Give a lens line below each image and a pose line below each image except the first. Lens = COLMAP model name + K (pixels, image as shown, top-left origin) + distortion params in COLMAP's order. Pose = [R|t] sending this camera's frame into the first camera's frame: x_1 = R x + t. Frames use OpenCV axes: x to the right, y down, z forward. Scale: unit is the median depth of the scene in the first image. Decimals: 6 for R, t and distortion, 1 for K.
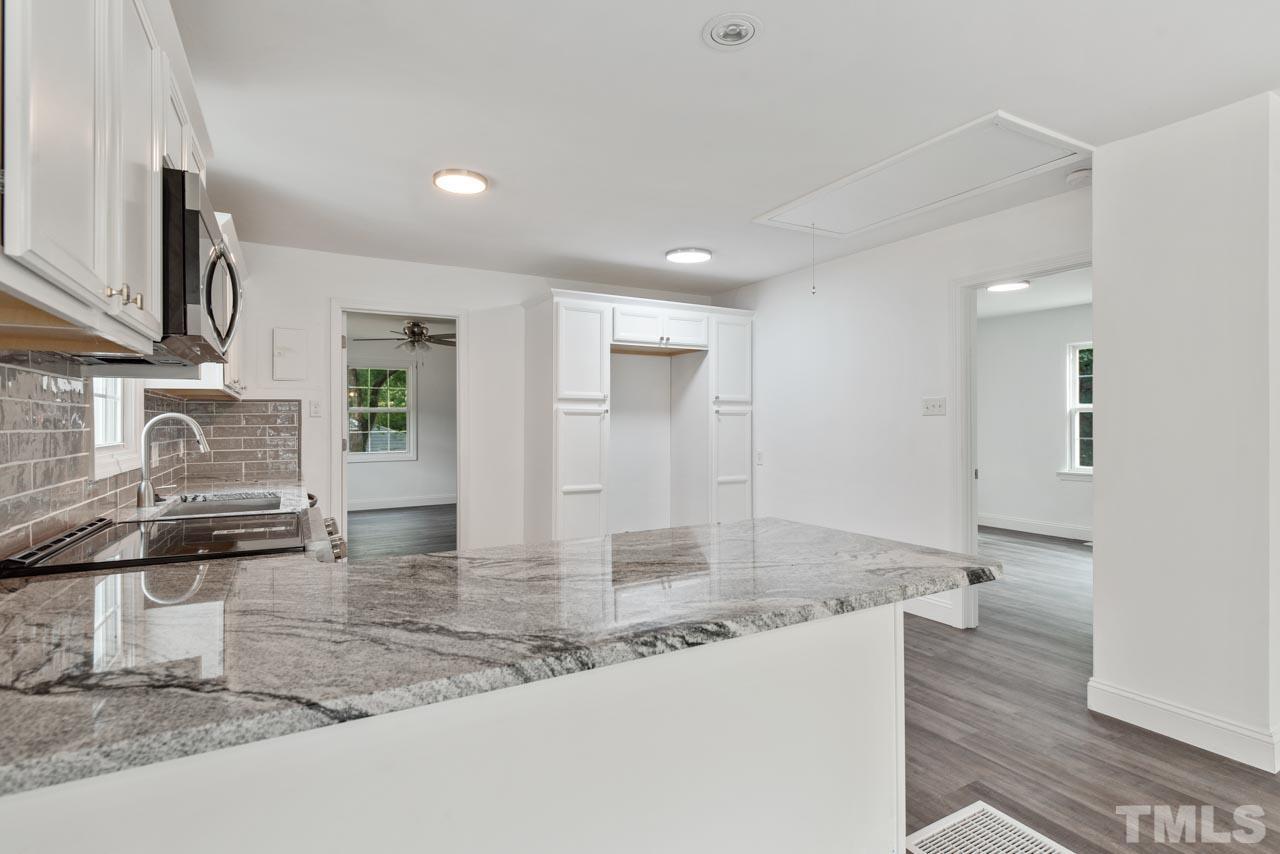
lens RADIAL K [[623.7, 0, 641.7], [0, 623.7, 422.2], [0, 0, 1]] dist [0.000955, 0.000970]
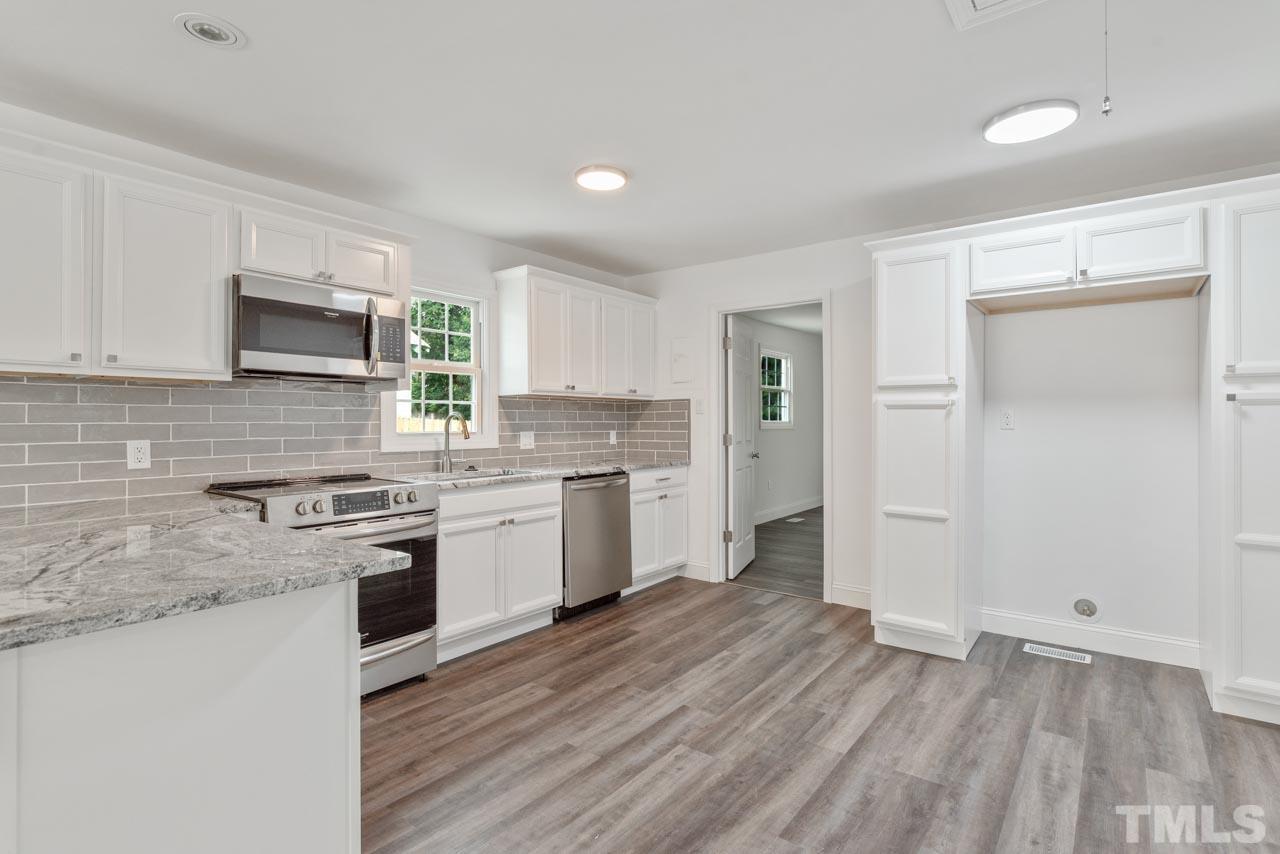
lens RADIAL K [[623.7, 0, 630.8], [0, 623.7, 416.4], [0, 0, 1]] dist [0.000955, 0.000970]
pose [[0.392251, -0.004711, -0.919846, 0.423157], [-0.003966, 0.999969, -0.006812, 0.003496], [0.919850, 0.006320, 0.392220, 0.418530]]
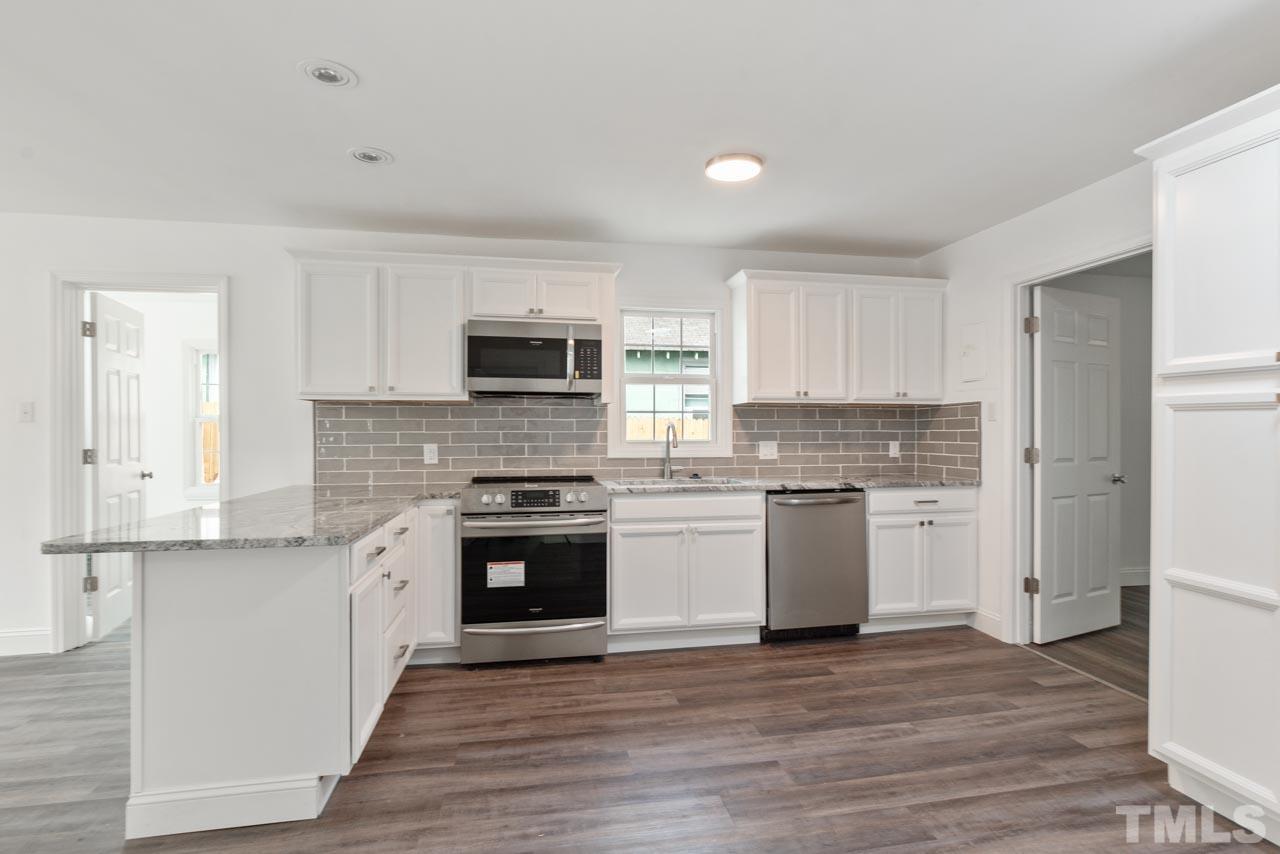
lens RADIAL K [[623.7, 0, 634.3], [0, 623.7, 430.9], [0, 0, 1]] dist [0.000955, 0.000970]
pose [[-0.312522, 0.005288, -0.949896, 0.416717], [-0.001947, 0.999979, 0.006207, 0.000488], [0.949909, 0.003790, -0.312505, 0.746553]]
